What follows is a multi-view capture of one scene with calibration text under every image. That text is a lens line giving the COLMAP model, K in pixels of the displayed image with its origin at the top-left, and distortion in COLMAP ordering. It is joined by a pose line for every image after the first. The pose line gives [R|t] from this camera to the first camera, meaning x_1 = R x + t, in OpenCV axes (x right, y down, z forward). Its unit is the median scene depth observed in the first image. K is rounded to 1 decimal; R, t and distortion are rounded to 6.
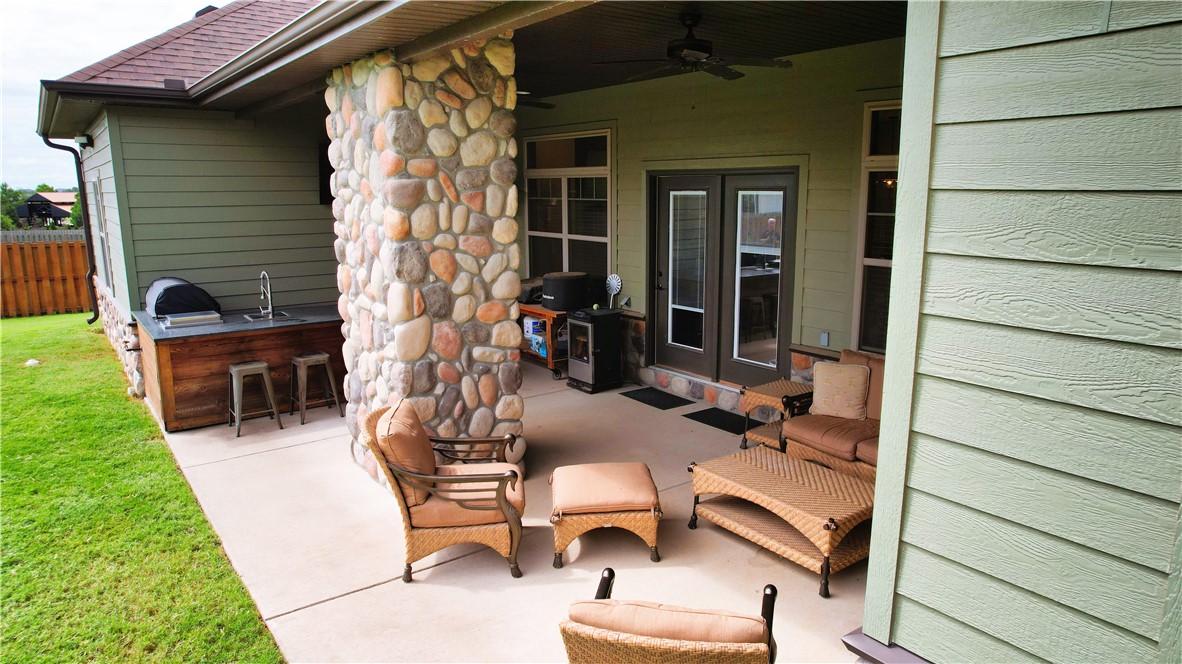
lens RADIAL K [[756.2, 0, 606.8], [0, 756.2, 333.1], [0, 0, 1]] dist [-0.001152, 0.000277]
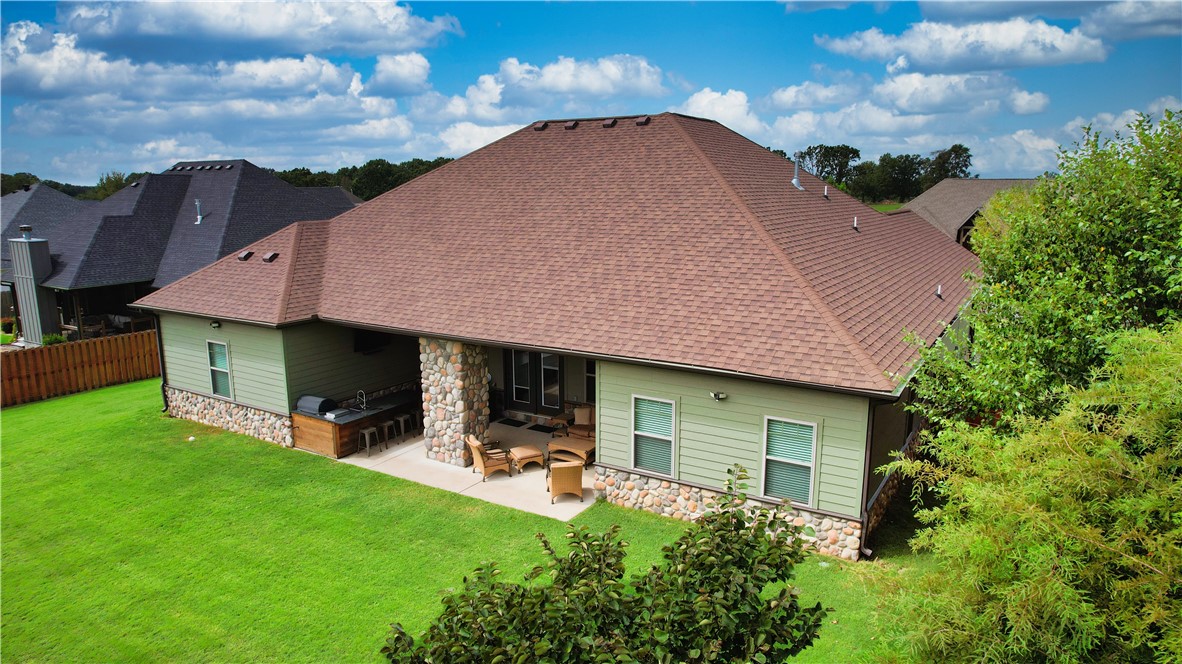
lens RADIAL K [[726.6, 0, 591.0], [0, 726.6, 332.0], [0, 0, 1]] dist [-0.001266, 0.001501]
pose [[0.933668, -0.069127, 0.351406, -0.761935], [0.068835, 0.997539, 0.013341, -0.338399], [-0.351463, 0.011733, 0.936128, -2.027695]]
